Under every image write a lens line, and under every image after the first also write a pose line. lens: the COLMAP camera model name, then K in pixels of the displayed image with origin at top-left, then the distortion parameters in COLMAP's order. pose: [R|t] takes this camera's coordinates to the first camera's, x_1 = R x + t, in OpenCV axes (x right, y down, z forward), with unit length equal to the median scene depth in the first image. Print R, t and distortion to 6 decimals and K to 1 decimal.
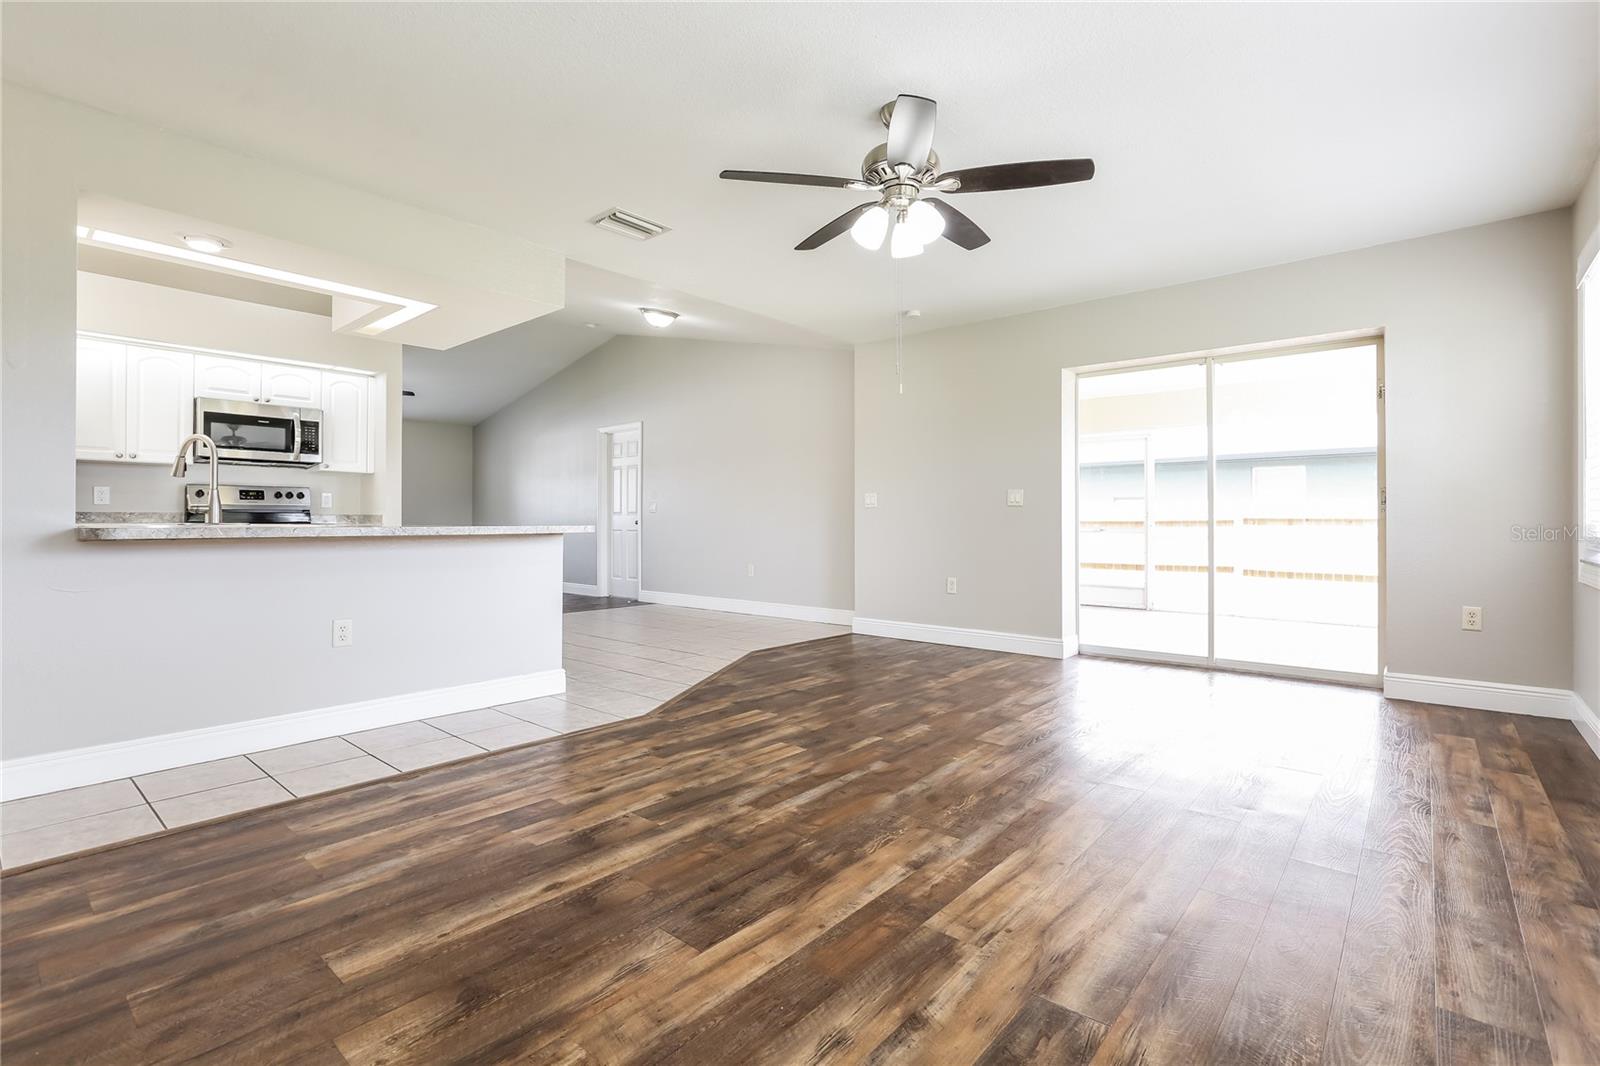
lens RADIAL K [[731.9, 0, 803.5], [0, 731.9, 525.3], [0, 0, 1]] dist [-0.038691, 0.029425]
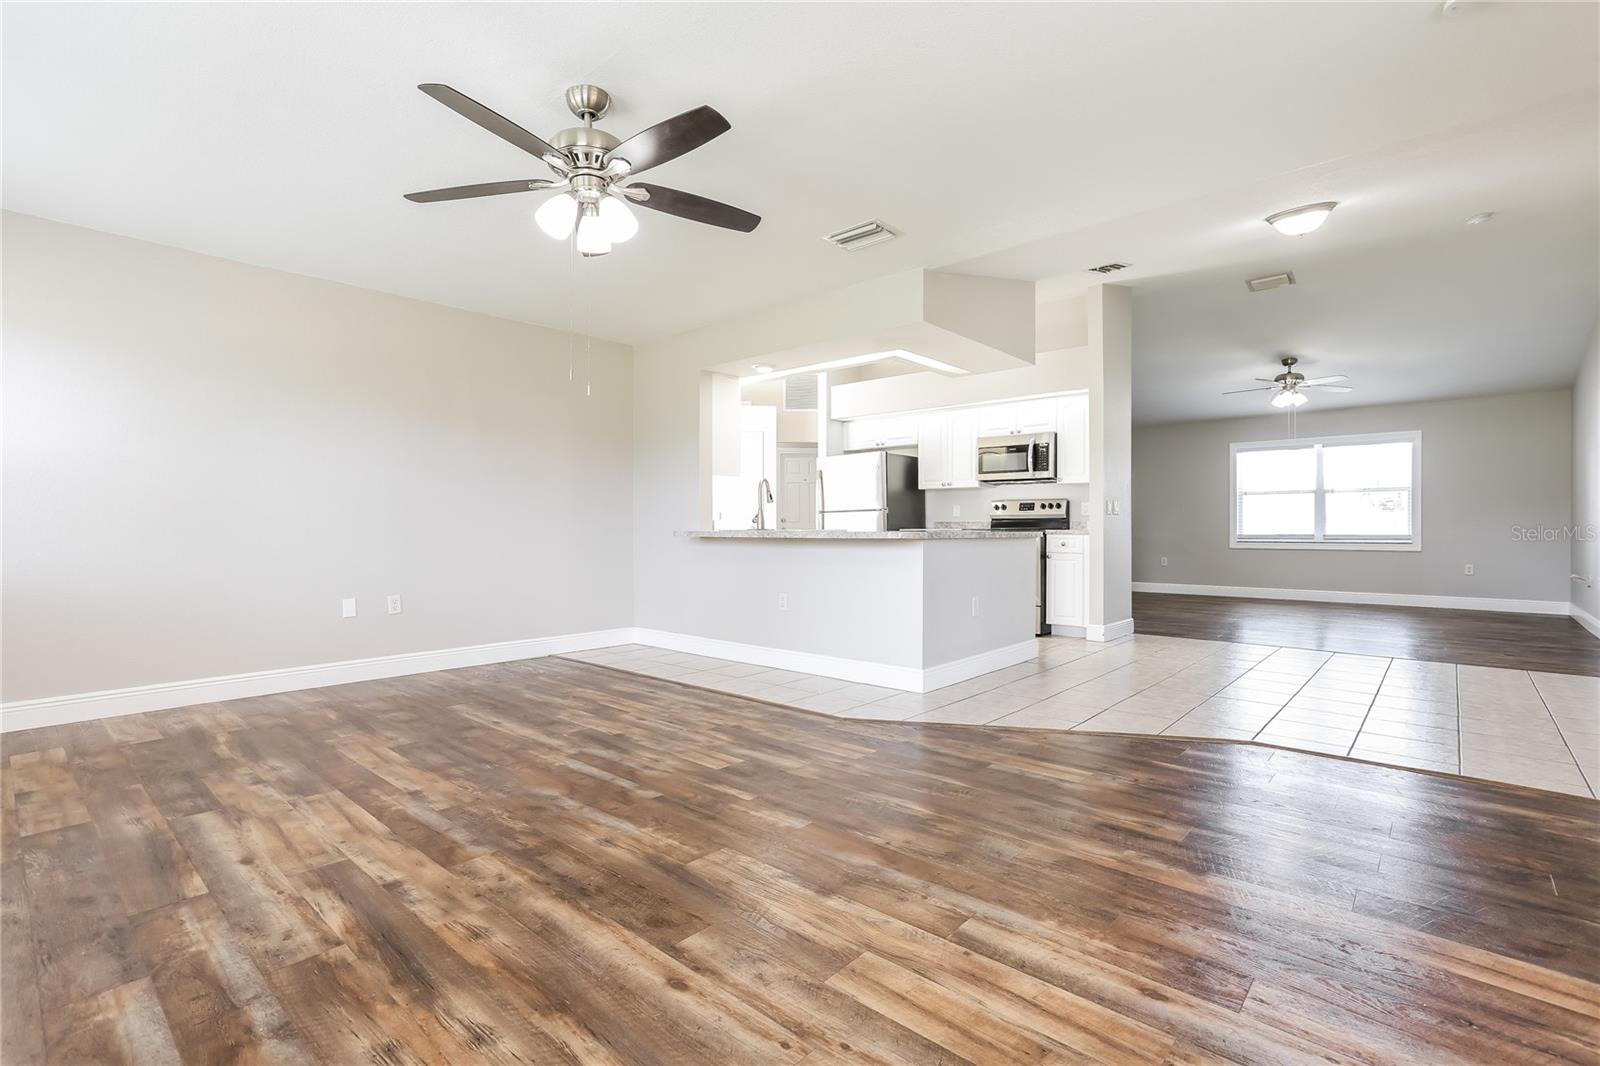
lens RADIAL K [[731.9, 0, 803.5], [0, 731.9, 525.3], [0, 0, 1]] dist [-0.038691, 0.029425]
pose [[-0.005327, -0.003826, -0.999978, 1.040225], [-0.004805, 0.999981, -0.003800, -0.005552], [0.999974, 0.004785, -0.005345, 1.224953]]
